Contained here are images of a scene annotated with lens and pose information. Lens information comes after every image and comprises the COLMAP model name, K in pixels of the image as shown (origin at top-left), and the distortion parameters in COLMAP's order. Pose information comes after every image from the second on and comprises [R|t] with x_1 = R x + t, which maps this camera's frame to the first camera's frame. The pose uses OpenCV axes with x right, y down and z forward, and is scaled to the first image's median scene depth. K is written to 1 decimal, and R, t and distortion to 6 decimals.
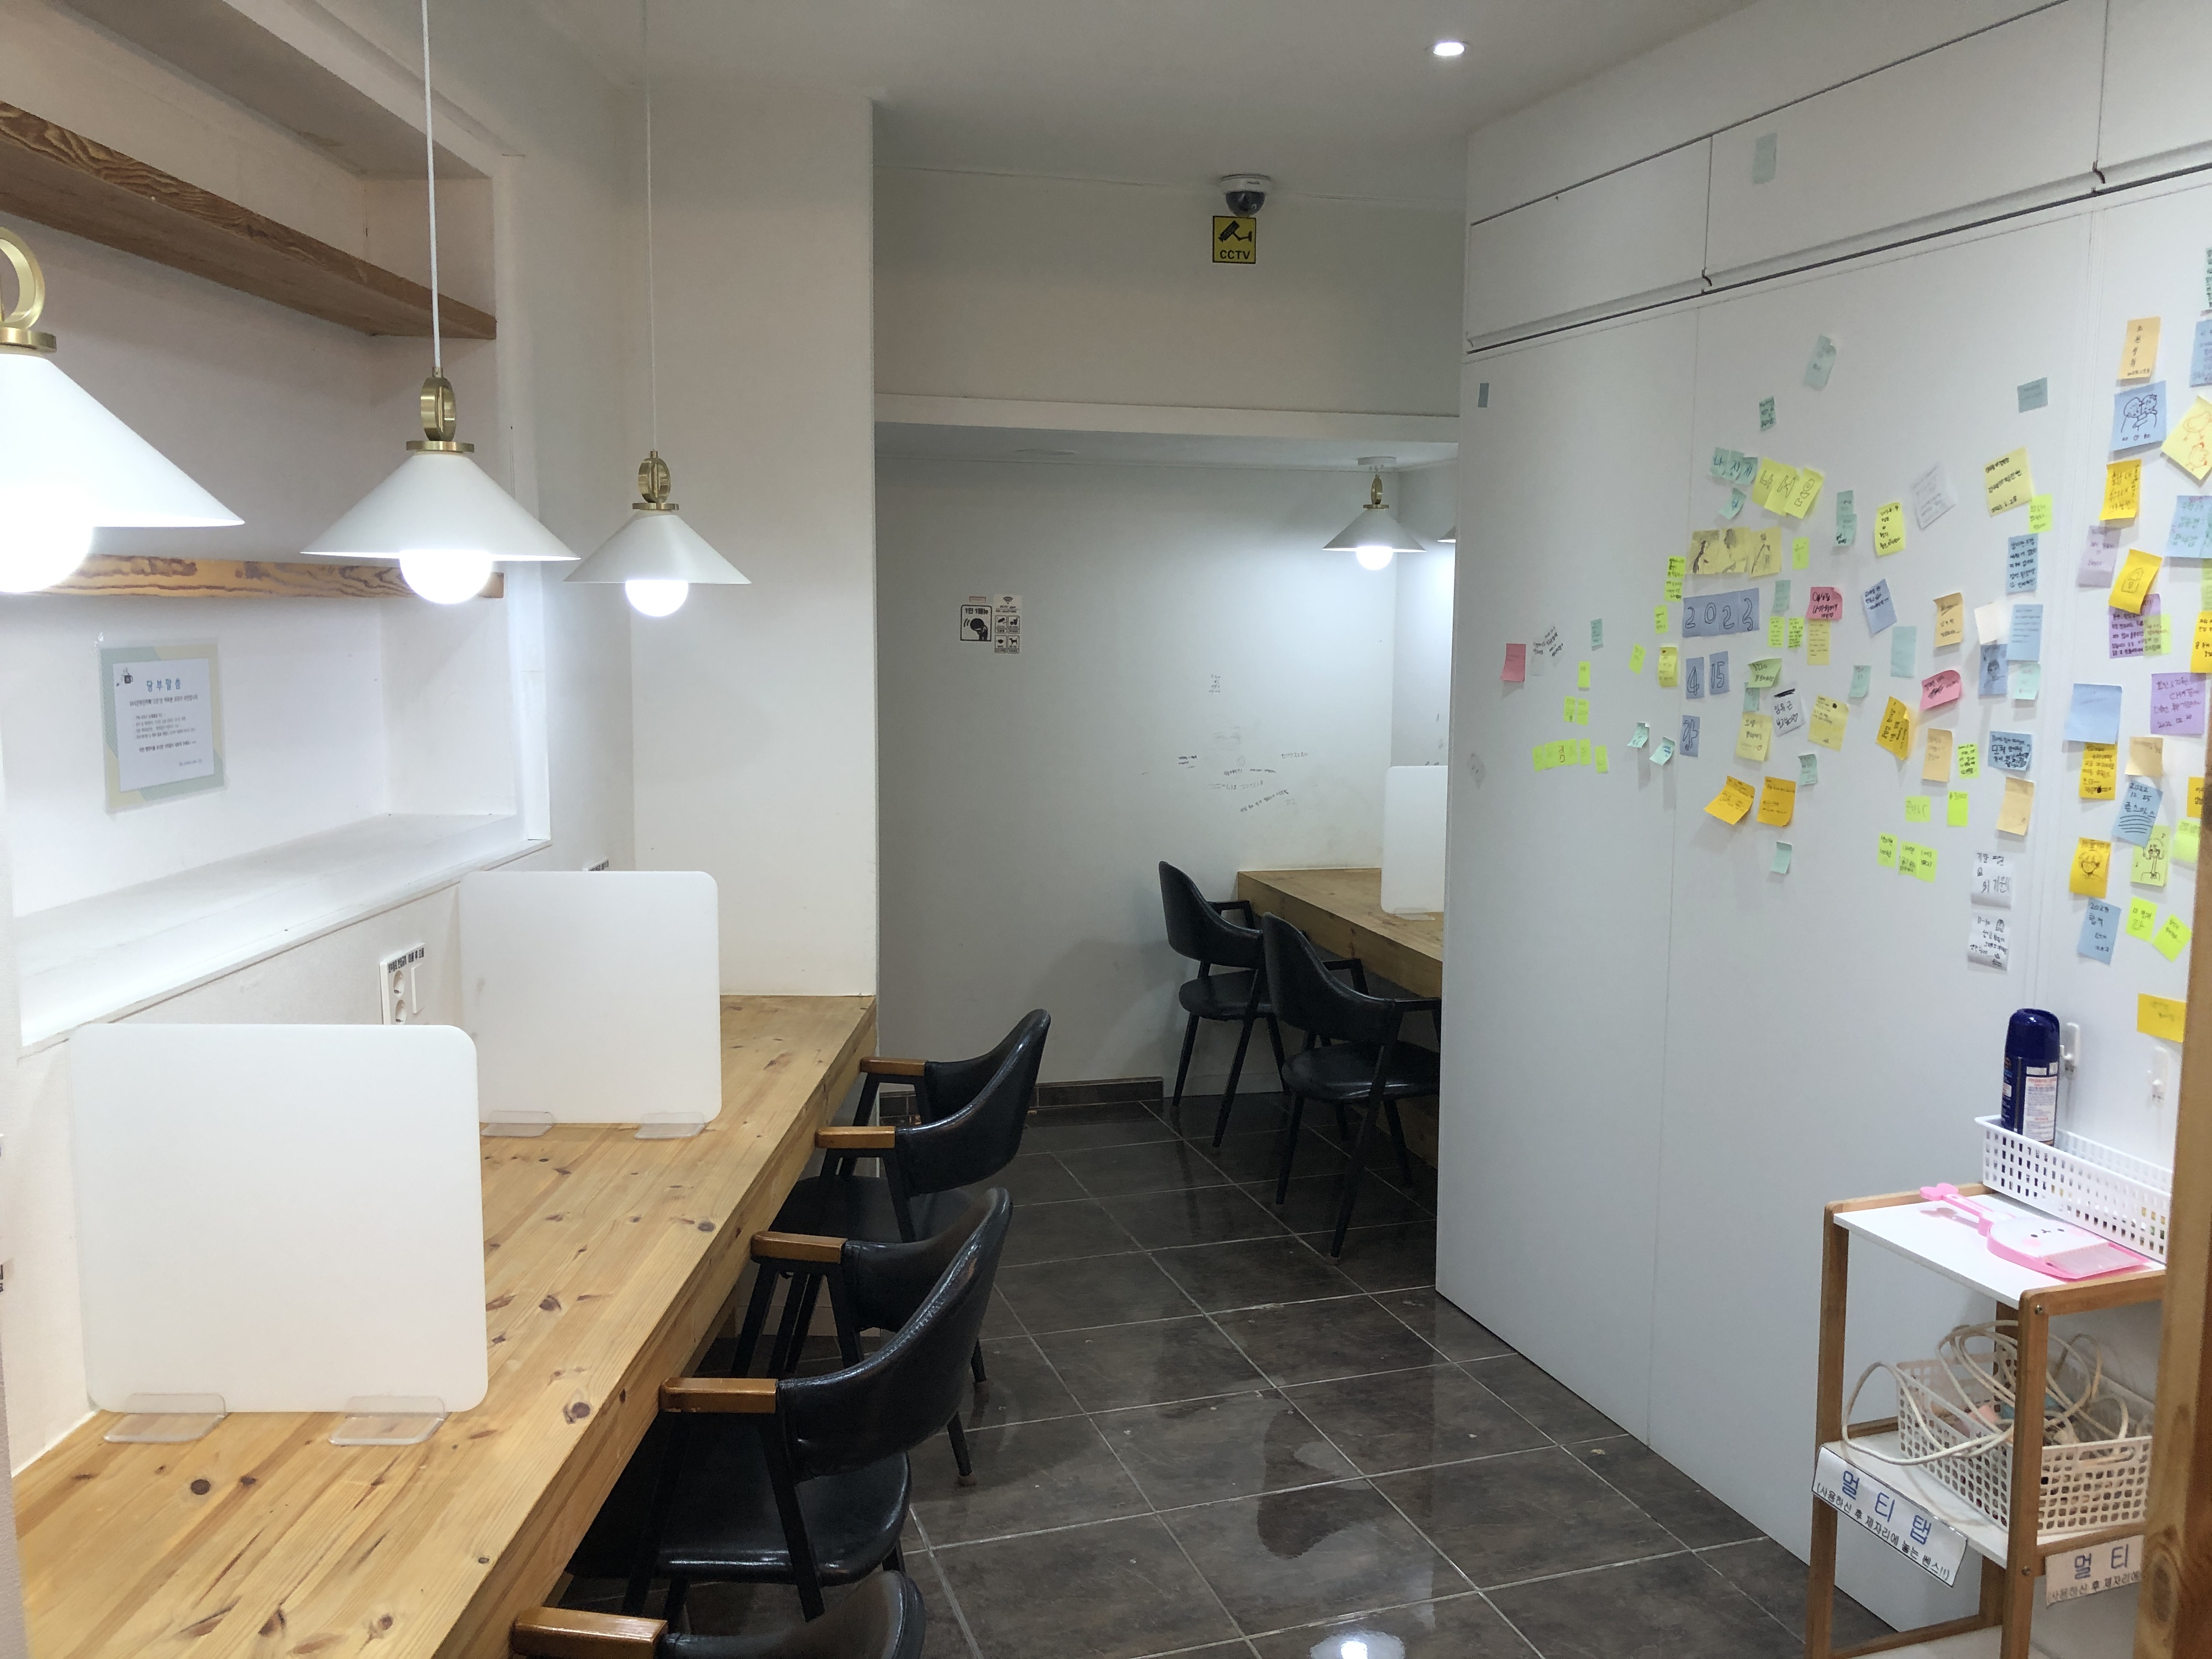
lens RADIAL K [[1791.8, 0, 1106.5], [0, 1791.8, 829.1], [0, 0, 1]] dist [0.012205, -0.008366]
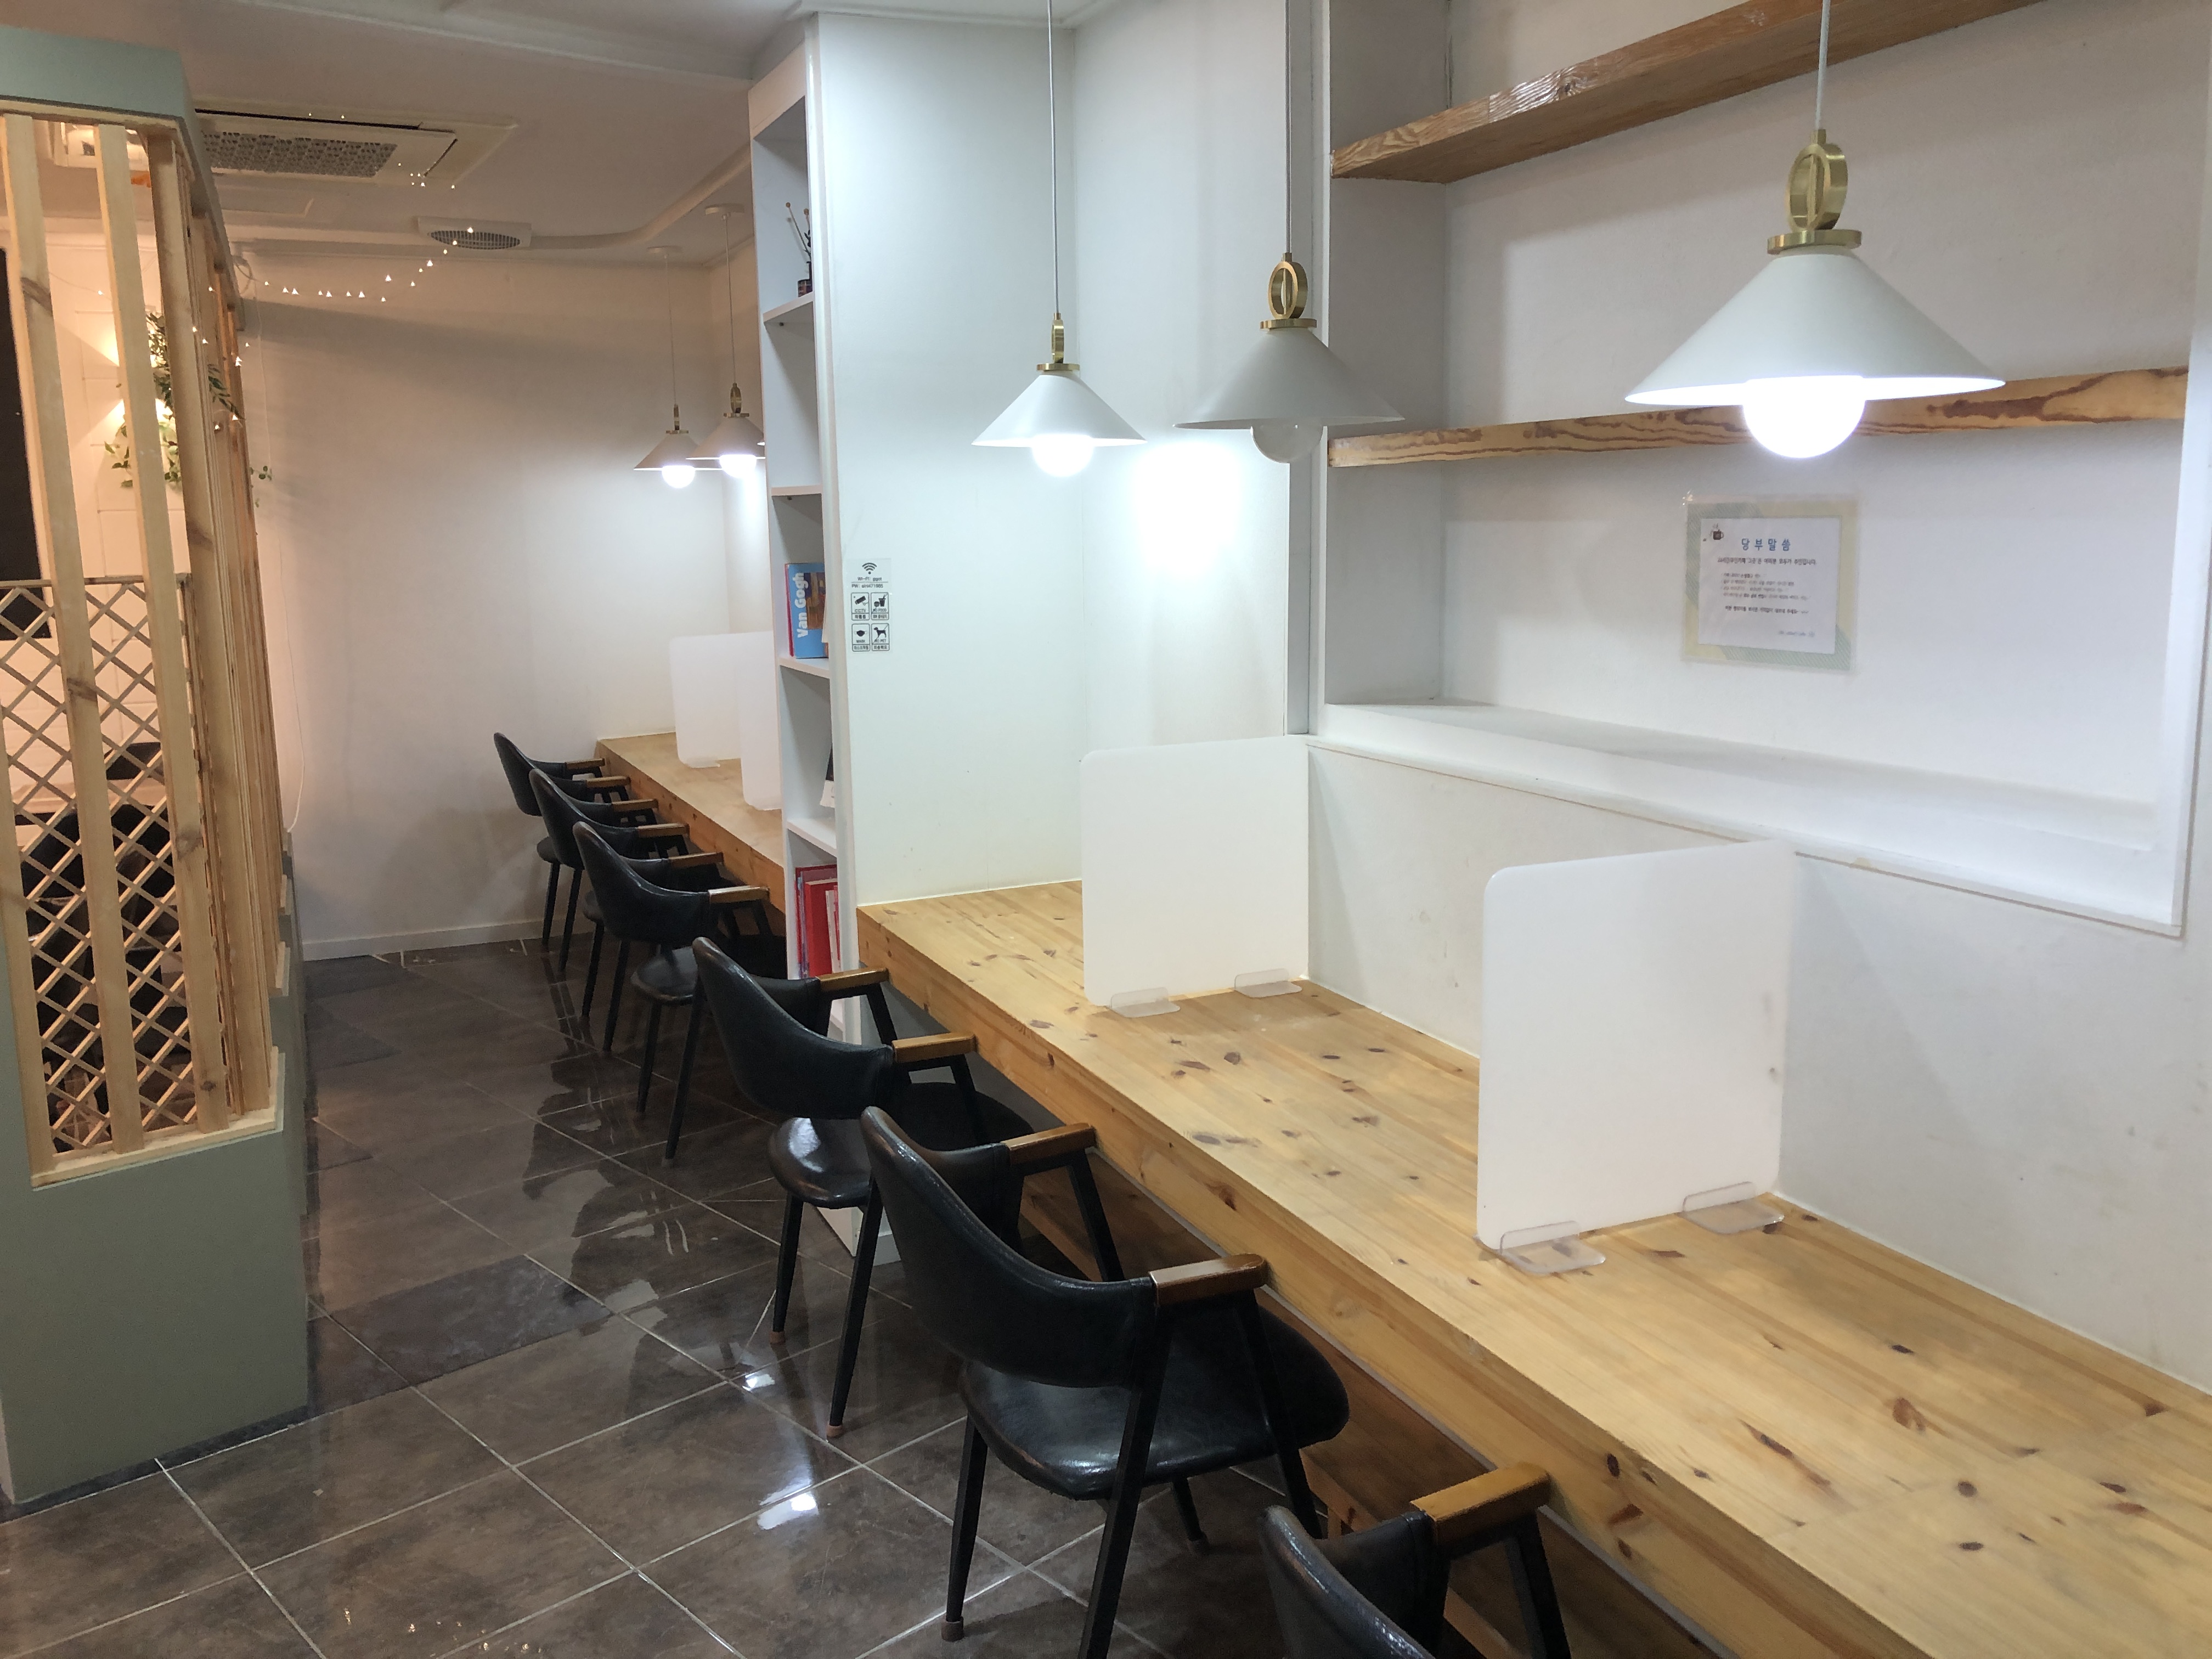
lens RADIAL K [[1791.8, 0, 1109.0], [0, 1791.8, 823.1], [0, 0, 1]] dist [0.012205, -0.008366]
pose [[-0.907163, 0.081154, -0.412880, 0.189977], [-0.041685, 0.959066, 0.280097, -0.190174], [0.418710, 0.271304, -0.866646, 1.715905]]
